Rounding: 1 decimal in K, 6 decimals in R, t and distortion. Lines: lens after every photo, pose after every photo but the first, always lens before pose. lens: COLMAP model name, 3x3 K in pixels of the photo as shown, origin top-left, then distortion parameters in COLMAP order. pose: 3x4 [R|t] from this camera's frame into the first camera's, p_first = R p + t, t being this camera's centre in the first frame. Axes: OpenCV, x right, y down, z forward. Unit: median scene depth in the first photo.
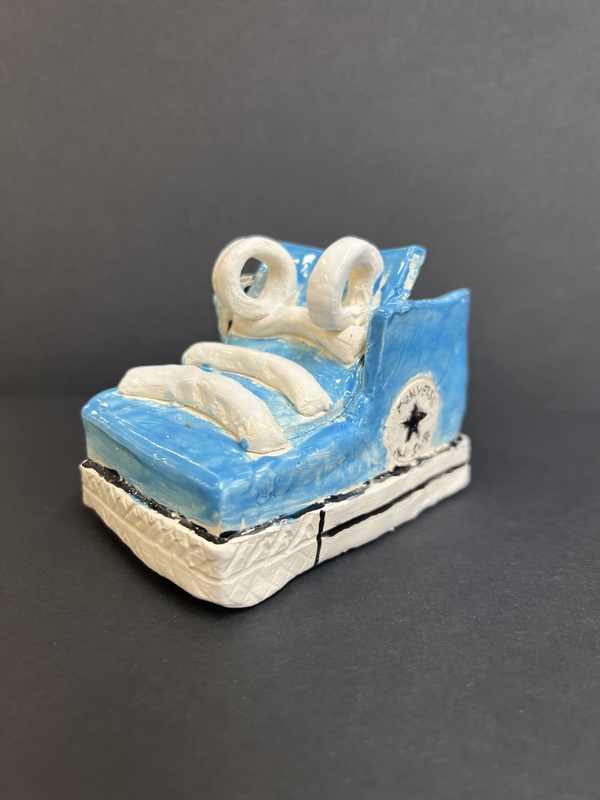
lens RADIAL K [[676.5, 0, 298.6], [0, 676.5, 395.9], [0, 0, 1]] dist [0.011571, -0.026469]
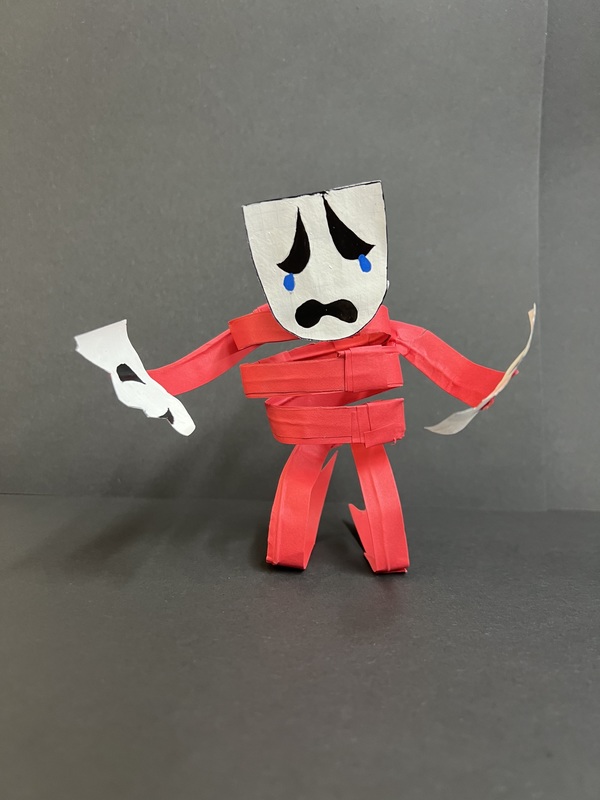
lens RADIAL K [[676.5, 0, 301.0], [0, 676.5, 398.1], [0, 0, 1]] dist [0.011571, -0.026469]
pose [[0.995997, 0.025578, 0.085648, -0.096459], [-0.010943, 0.985868, -0.167166, 0.047242], [-0.088713, 0.165559, 0.982202, -0.319433]]
